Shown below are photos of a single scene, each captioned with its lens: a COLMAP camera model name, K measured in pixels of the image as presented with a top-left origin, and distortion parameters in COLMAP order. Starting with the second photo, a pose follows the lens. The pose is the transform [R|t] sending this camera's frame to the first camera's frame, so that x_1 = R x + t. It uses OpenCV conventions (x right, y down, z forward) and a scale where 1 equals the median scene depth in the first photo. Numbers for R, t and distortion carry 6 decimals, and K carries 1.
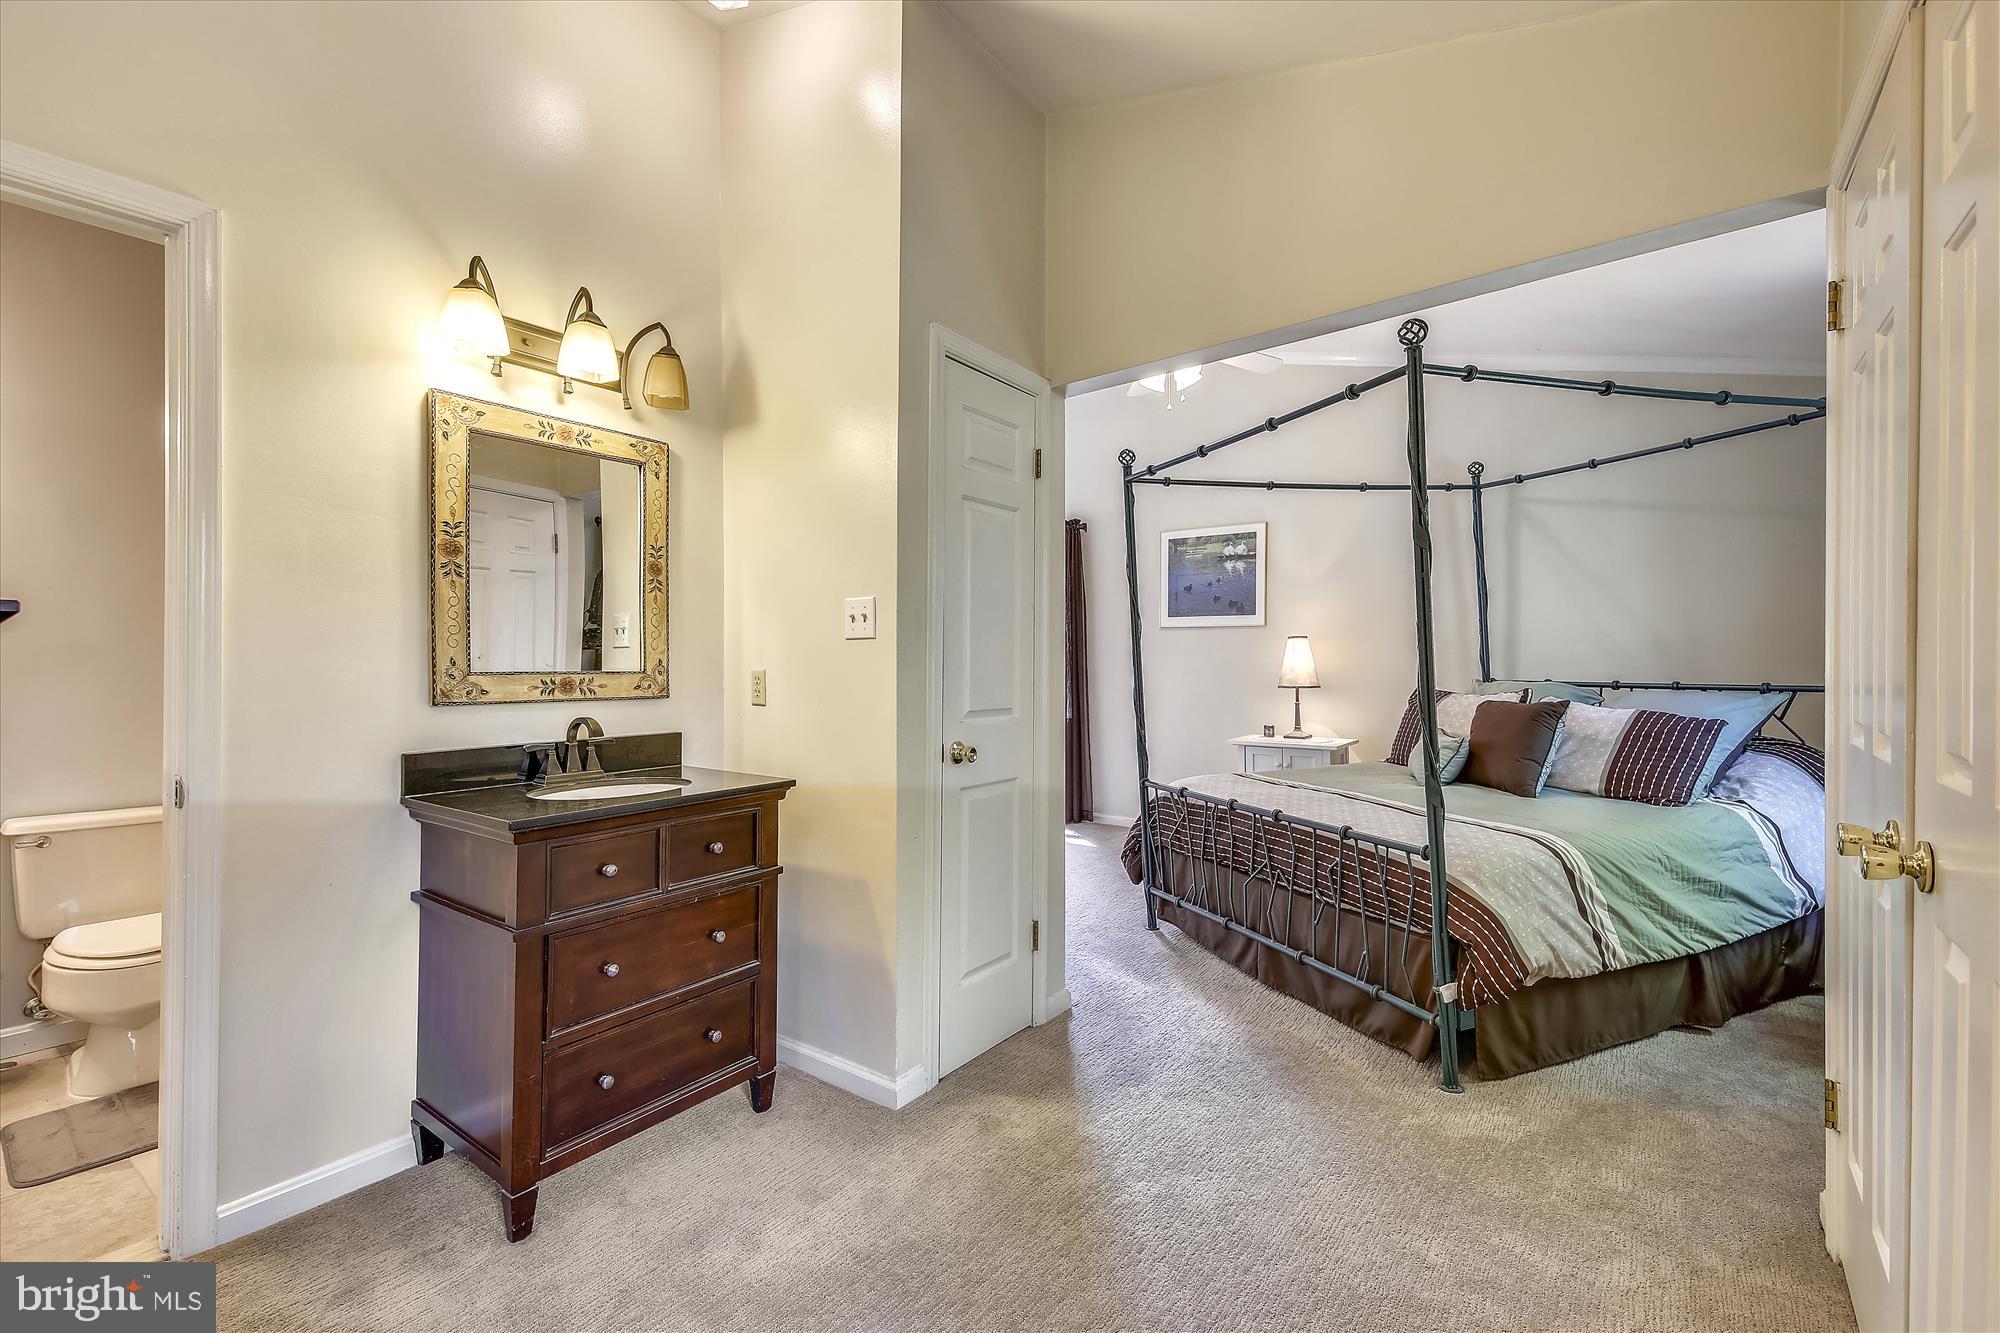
lens RADIAL K [[860.7, 0, 994.8], [0, 860.7, 658.5], [0, 0, 1]] dist [0.003271, 0.000047]
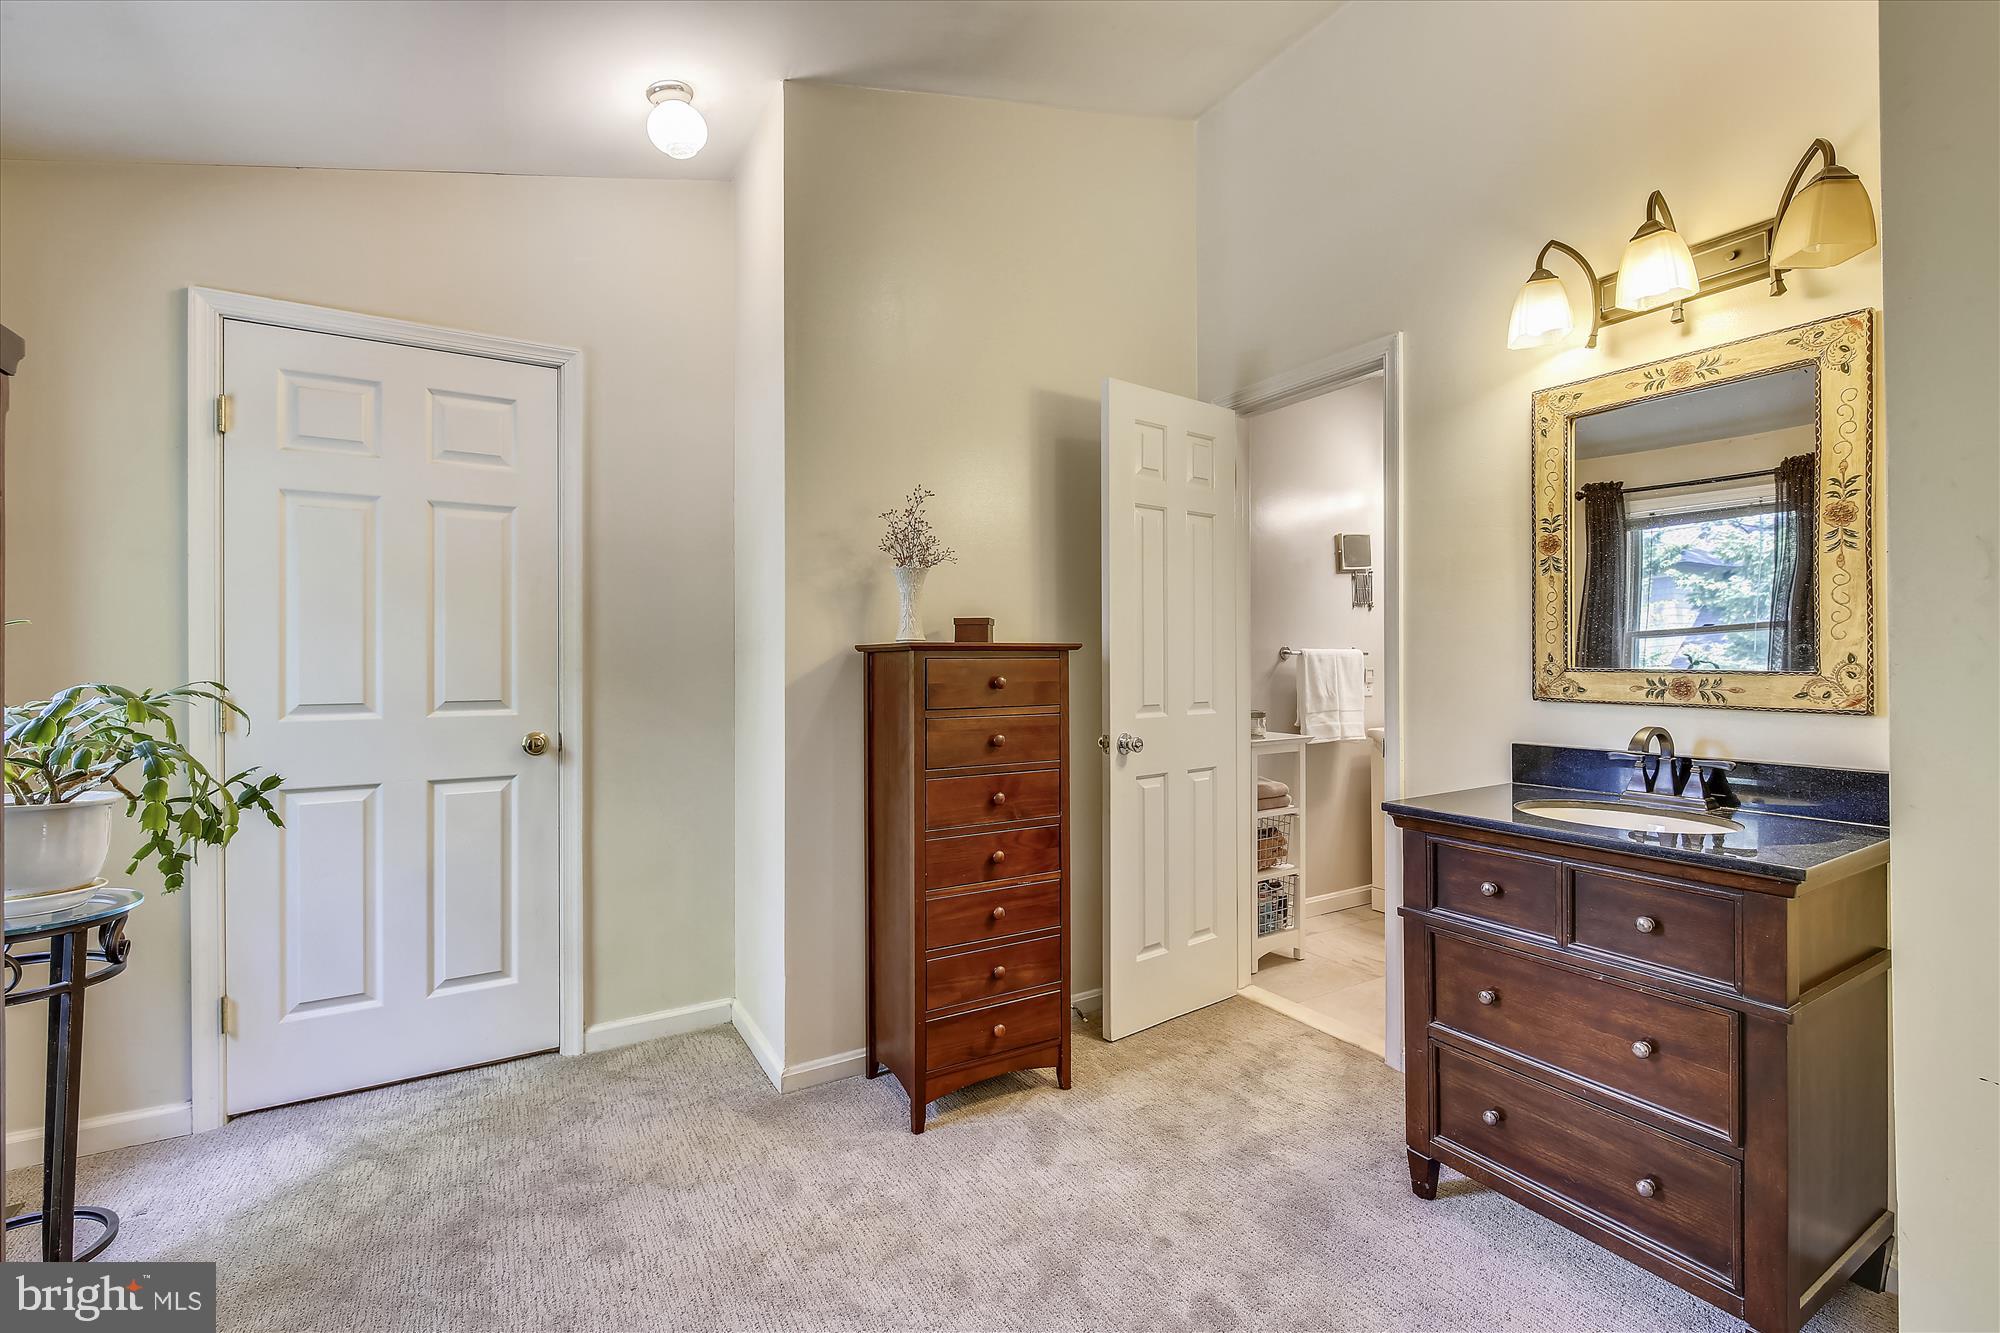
lens RADIAL K [[860.7, 0, 1000.4], [0, 860.7, 663.4], [0, 0, 1]] dist [0.003271, 0.000047]
pose [[-0.389177, 0.011882, -0.921086, 0.499956], [0.010349, 0.999910, 0.008527, -0.004185], [0.921105, -0.006214, -0.389265, 0.742843]]
